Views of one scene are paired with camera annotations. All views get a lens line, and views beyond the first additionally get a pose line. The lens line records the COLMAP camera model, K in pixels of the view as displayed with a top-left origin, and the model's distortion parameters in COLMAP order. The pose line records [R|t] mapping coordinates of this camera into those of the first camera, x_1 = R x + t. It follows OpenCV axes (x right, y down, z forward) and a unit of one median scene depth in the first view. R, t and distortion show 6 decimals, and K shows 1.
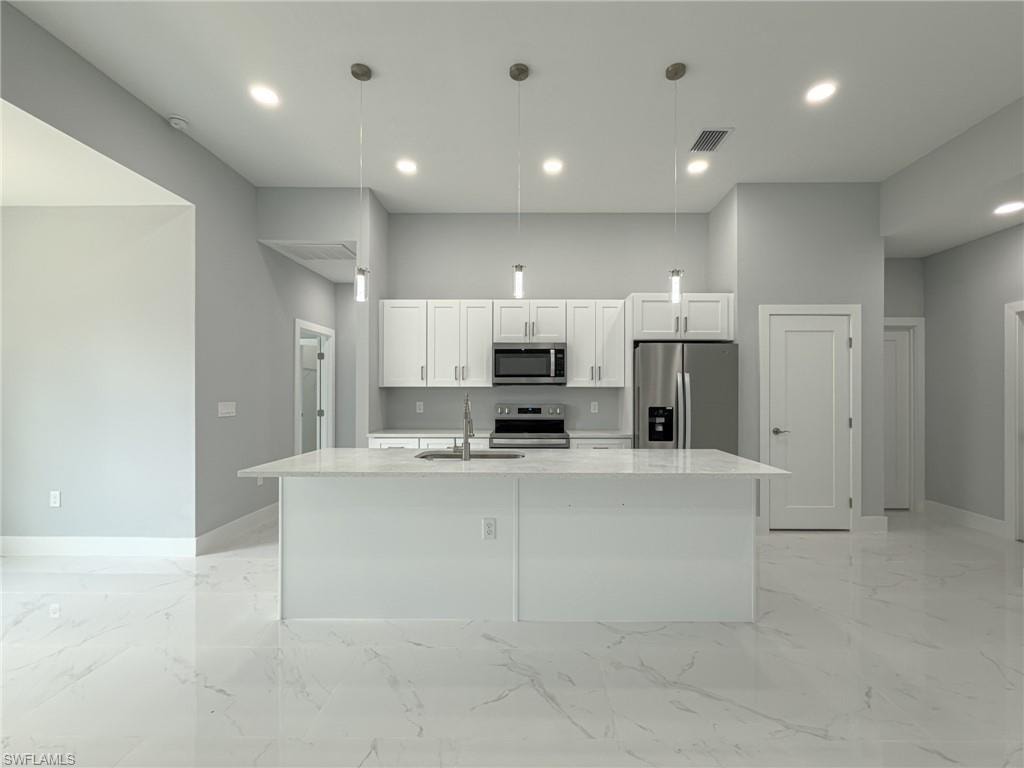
lens RADIAL K [[411.9, 0, 514.4], [0, 411.9, 385.3], [0, 0, 1]] dist [-0.000173, -0.000346]
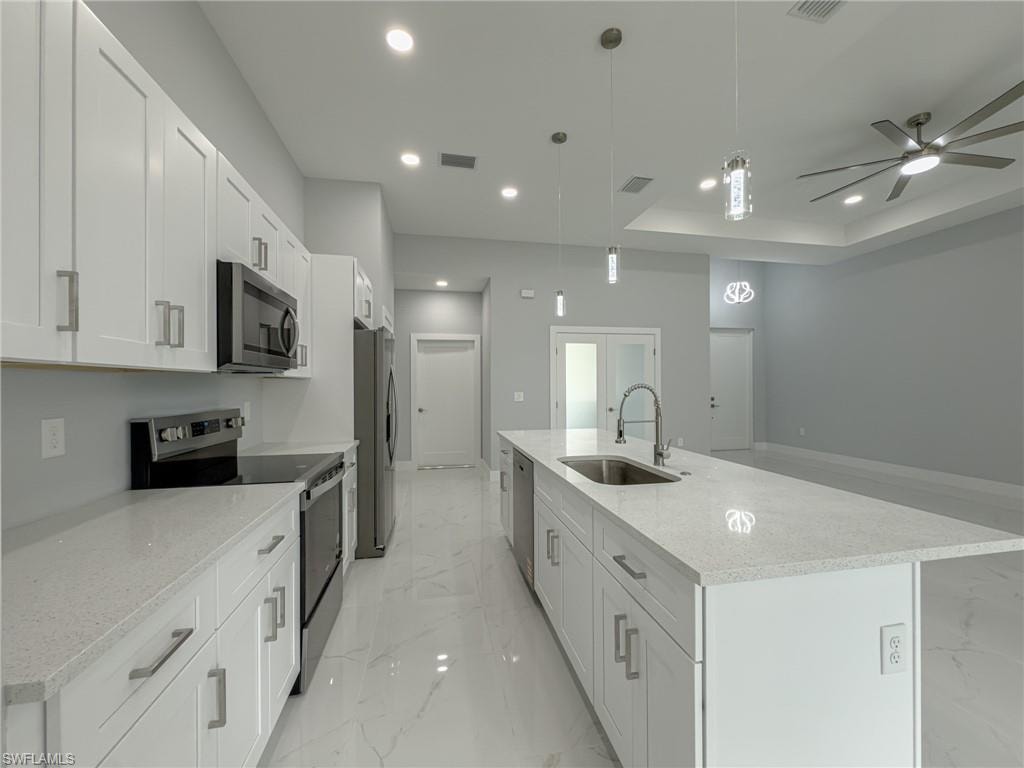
lens RADIAL K [[411.9, 0, 514.4], [0, 411.9, 385.3], [0, 0, 1]] dist [-0.000173, -0.000346]
pose [[-0.203918, -0.000573, 0.978988, -0.495133], [-0.009594, 0.999953, -0.001413, 0.014494], [-0.978941, -0.009681, -0.203914, 0.804666]]
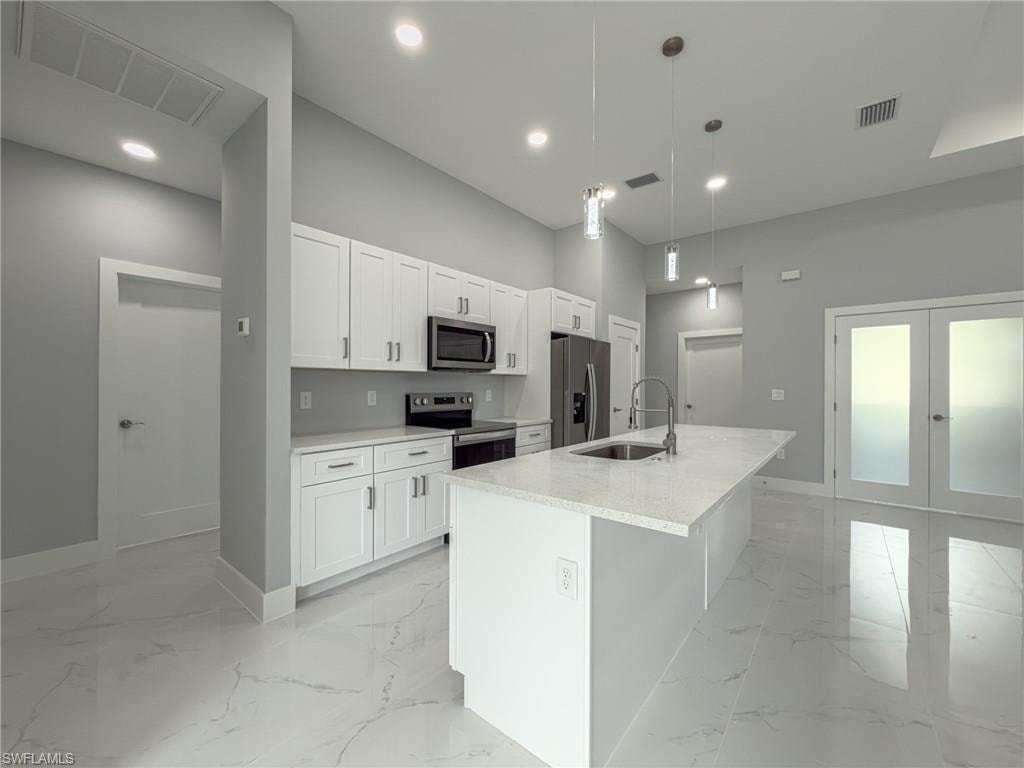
lens RADIAL K [[411.9, 0, 514.4], [0, 411.9, 385.3], [0, 0, 1]] dist [-0.000173, -0.000346]
pose [[0.627928, 0.000166, 0.778271, -0.570008], [-0.014129, 0.999838, 0.011186, 0.019116], [-0.778143, -0.018020, 0.627829, 0.369036]]
